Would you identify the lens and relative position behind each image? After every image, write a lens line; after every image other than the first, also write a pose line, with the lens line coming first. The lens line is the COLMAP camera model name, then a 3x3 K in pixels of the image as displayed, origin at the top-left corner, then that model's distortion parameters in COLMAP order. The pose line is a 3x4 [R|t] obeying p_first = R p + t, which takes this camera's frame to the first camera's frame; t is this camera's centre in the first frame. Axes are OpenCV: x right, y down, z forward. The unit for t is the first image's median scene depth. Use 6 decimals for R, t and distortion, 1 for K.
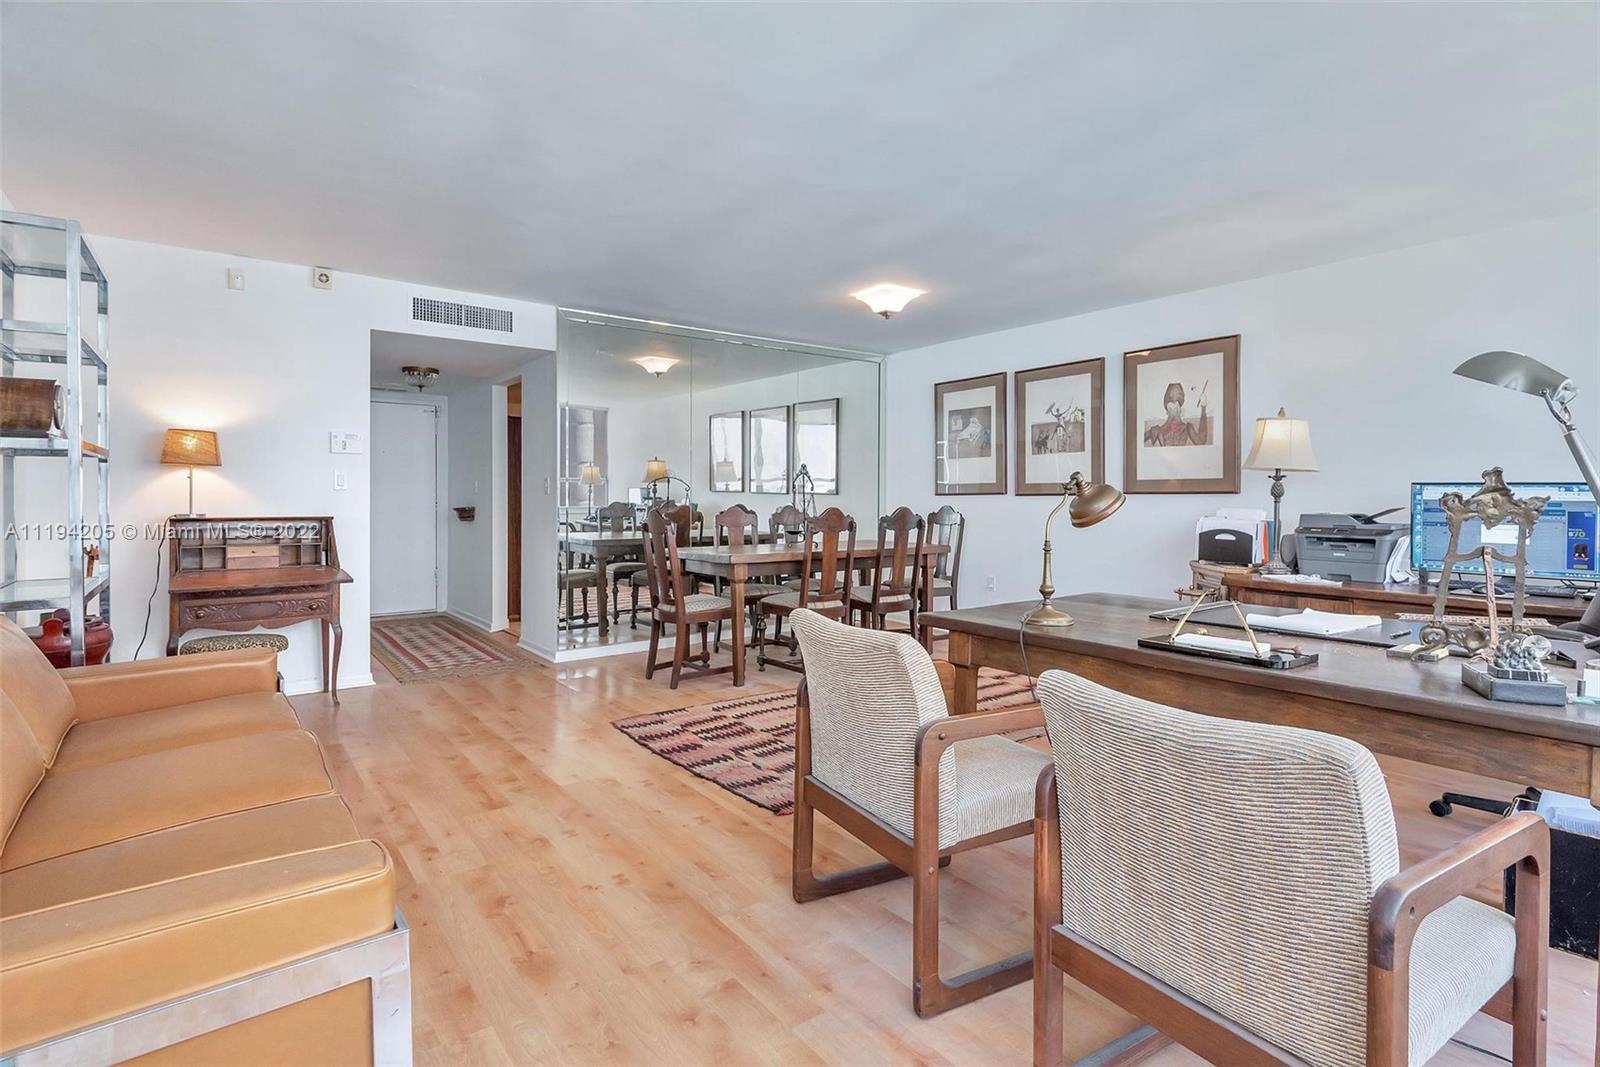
lens RADIAL K [[819.2, 0, 809.1], [0, 819.2, 517.0], [0, 0, 1]] dist [0.014379, -0.010045]
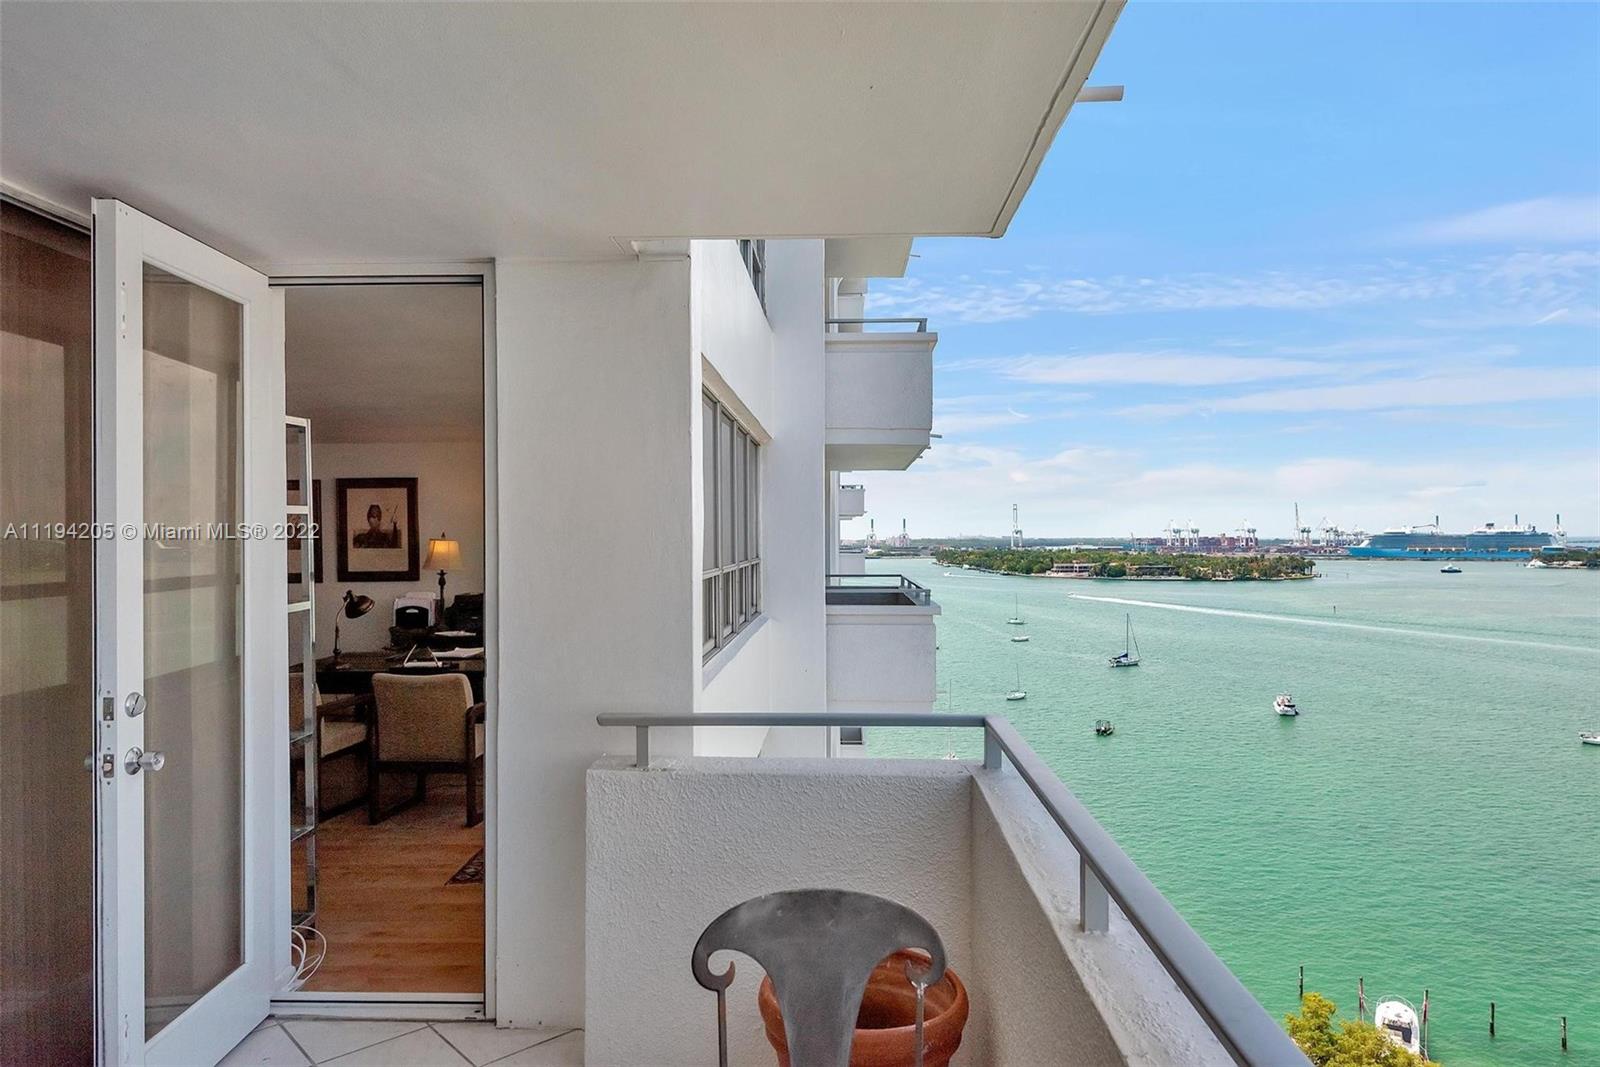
lens RADIAL K [[989.9, 0, 805.7], [0, 989.9, 535.2], [0, 0, 1]] dist [0.001162, 0.001182]
pose [[0.643348, -0.003146, 0.765567, -0.443594], [0.025927, 0.999507, -0.017681, -0.065305], [-0.765135, 0.031225, 0.643113, -0.772480]]
